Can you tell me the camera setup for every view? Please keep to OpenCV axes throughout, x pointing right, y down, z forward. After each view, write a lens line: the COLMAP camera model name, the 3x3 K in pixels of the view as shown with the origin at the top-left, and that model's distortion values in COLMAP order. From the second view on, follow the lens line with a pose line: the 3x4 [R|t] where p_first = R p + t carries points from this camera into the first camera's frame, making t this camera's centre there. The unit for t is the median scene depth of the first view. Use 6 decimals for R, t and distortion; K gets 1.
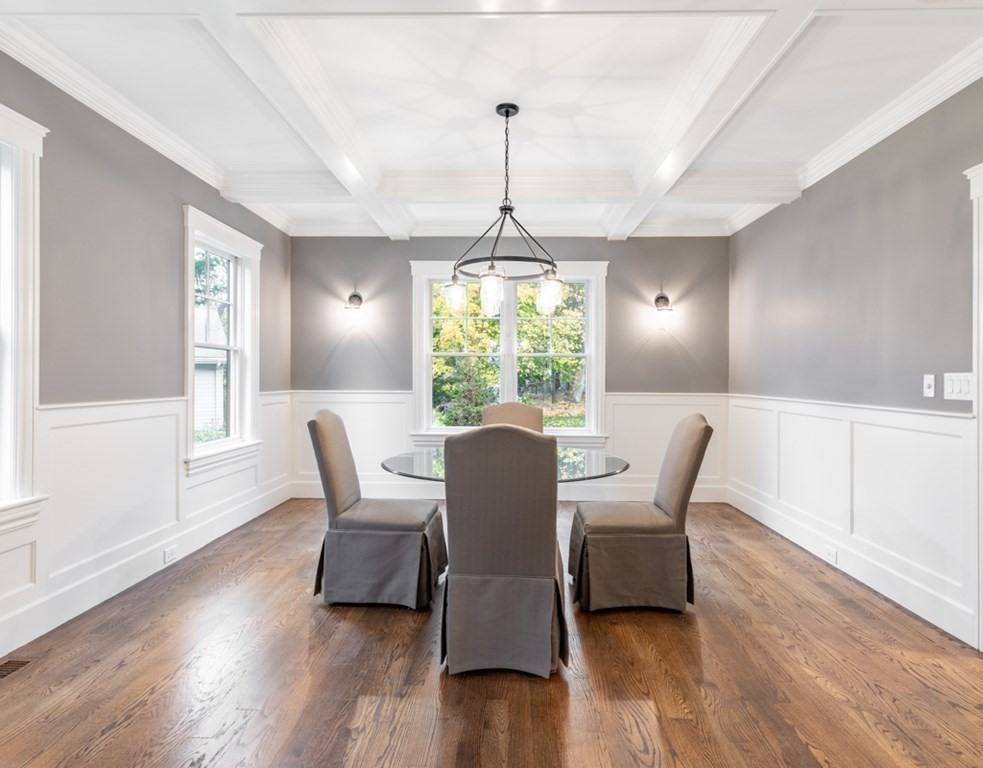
lens RADIAL K [[566.5, 0, 497.0], [0, 566.5, 381.4], [0, 0, 1]] dist [0.006766, 0.002523]
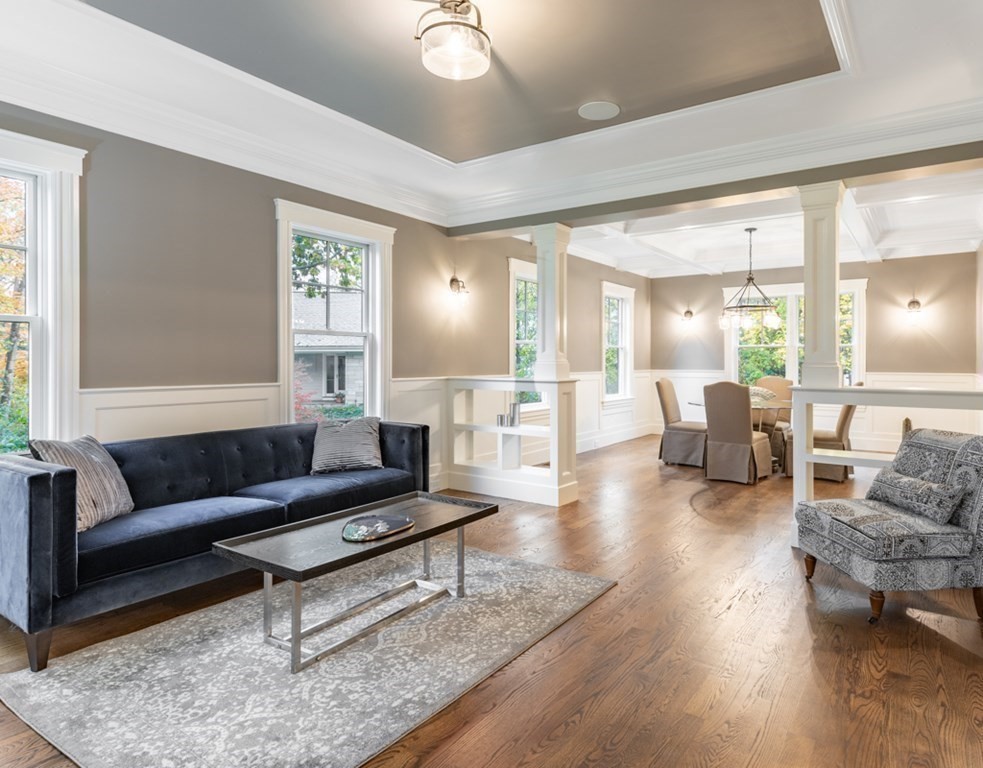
lens RADIAL K [[602.7, 0, 531.4], [0, 602.7, 361.8], [0, 0, 1]] dist [-0.005496, -0.000258]
pose [[0.850641, -0.003564, -0.525735, 0.388705], [0.000789, 0.999985, -0.005502, 0.001768], [0.525747, 0.004265, 0.850630, -0.999032]]
